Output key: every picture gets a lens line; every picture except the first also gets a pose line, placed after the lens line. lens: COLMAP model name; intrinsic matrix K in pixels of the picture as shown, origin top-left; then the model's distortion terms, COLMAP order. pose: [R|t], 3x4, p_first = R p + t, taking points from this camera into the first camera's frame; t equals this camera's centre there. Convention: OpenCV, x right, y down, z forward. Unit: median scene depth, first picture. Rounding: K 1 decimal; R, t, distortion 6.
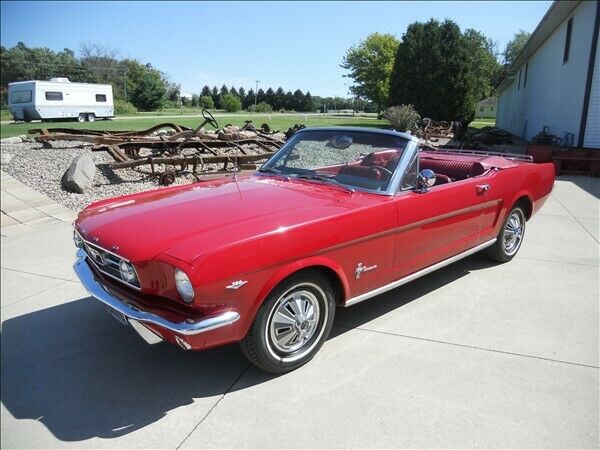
lens RADIAL K [[453.9, 0, 300.0], [0, 453.9, 225.0], [0, 0, 1]] dist [-0.054627, 0.006572]
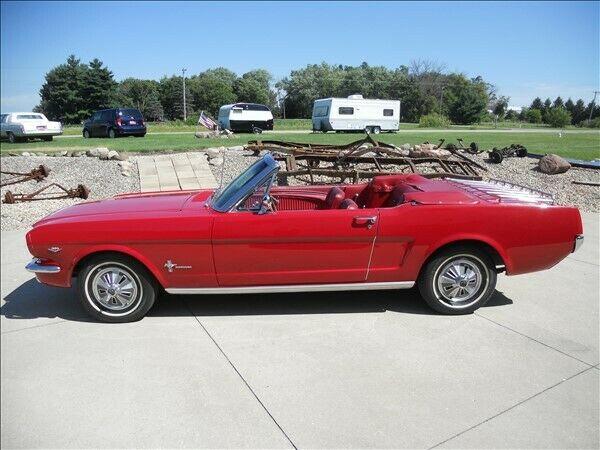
lens RADIAL K [[453.9, 0, 300.0], [0, 453.9, 225.0], [0, 0, 1]] dist [-0.054627, 0.006572]
pose [[0.774379, 0.140319, -0.616966, 0.105717], [-0.156698, 0.987254, 0.027857, -0.009436], [0.613011, 0.075106, 0.786496, 0.020191]]
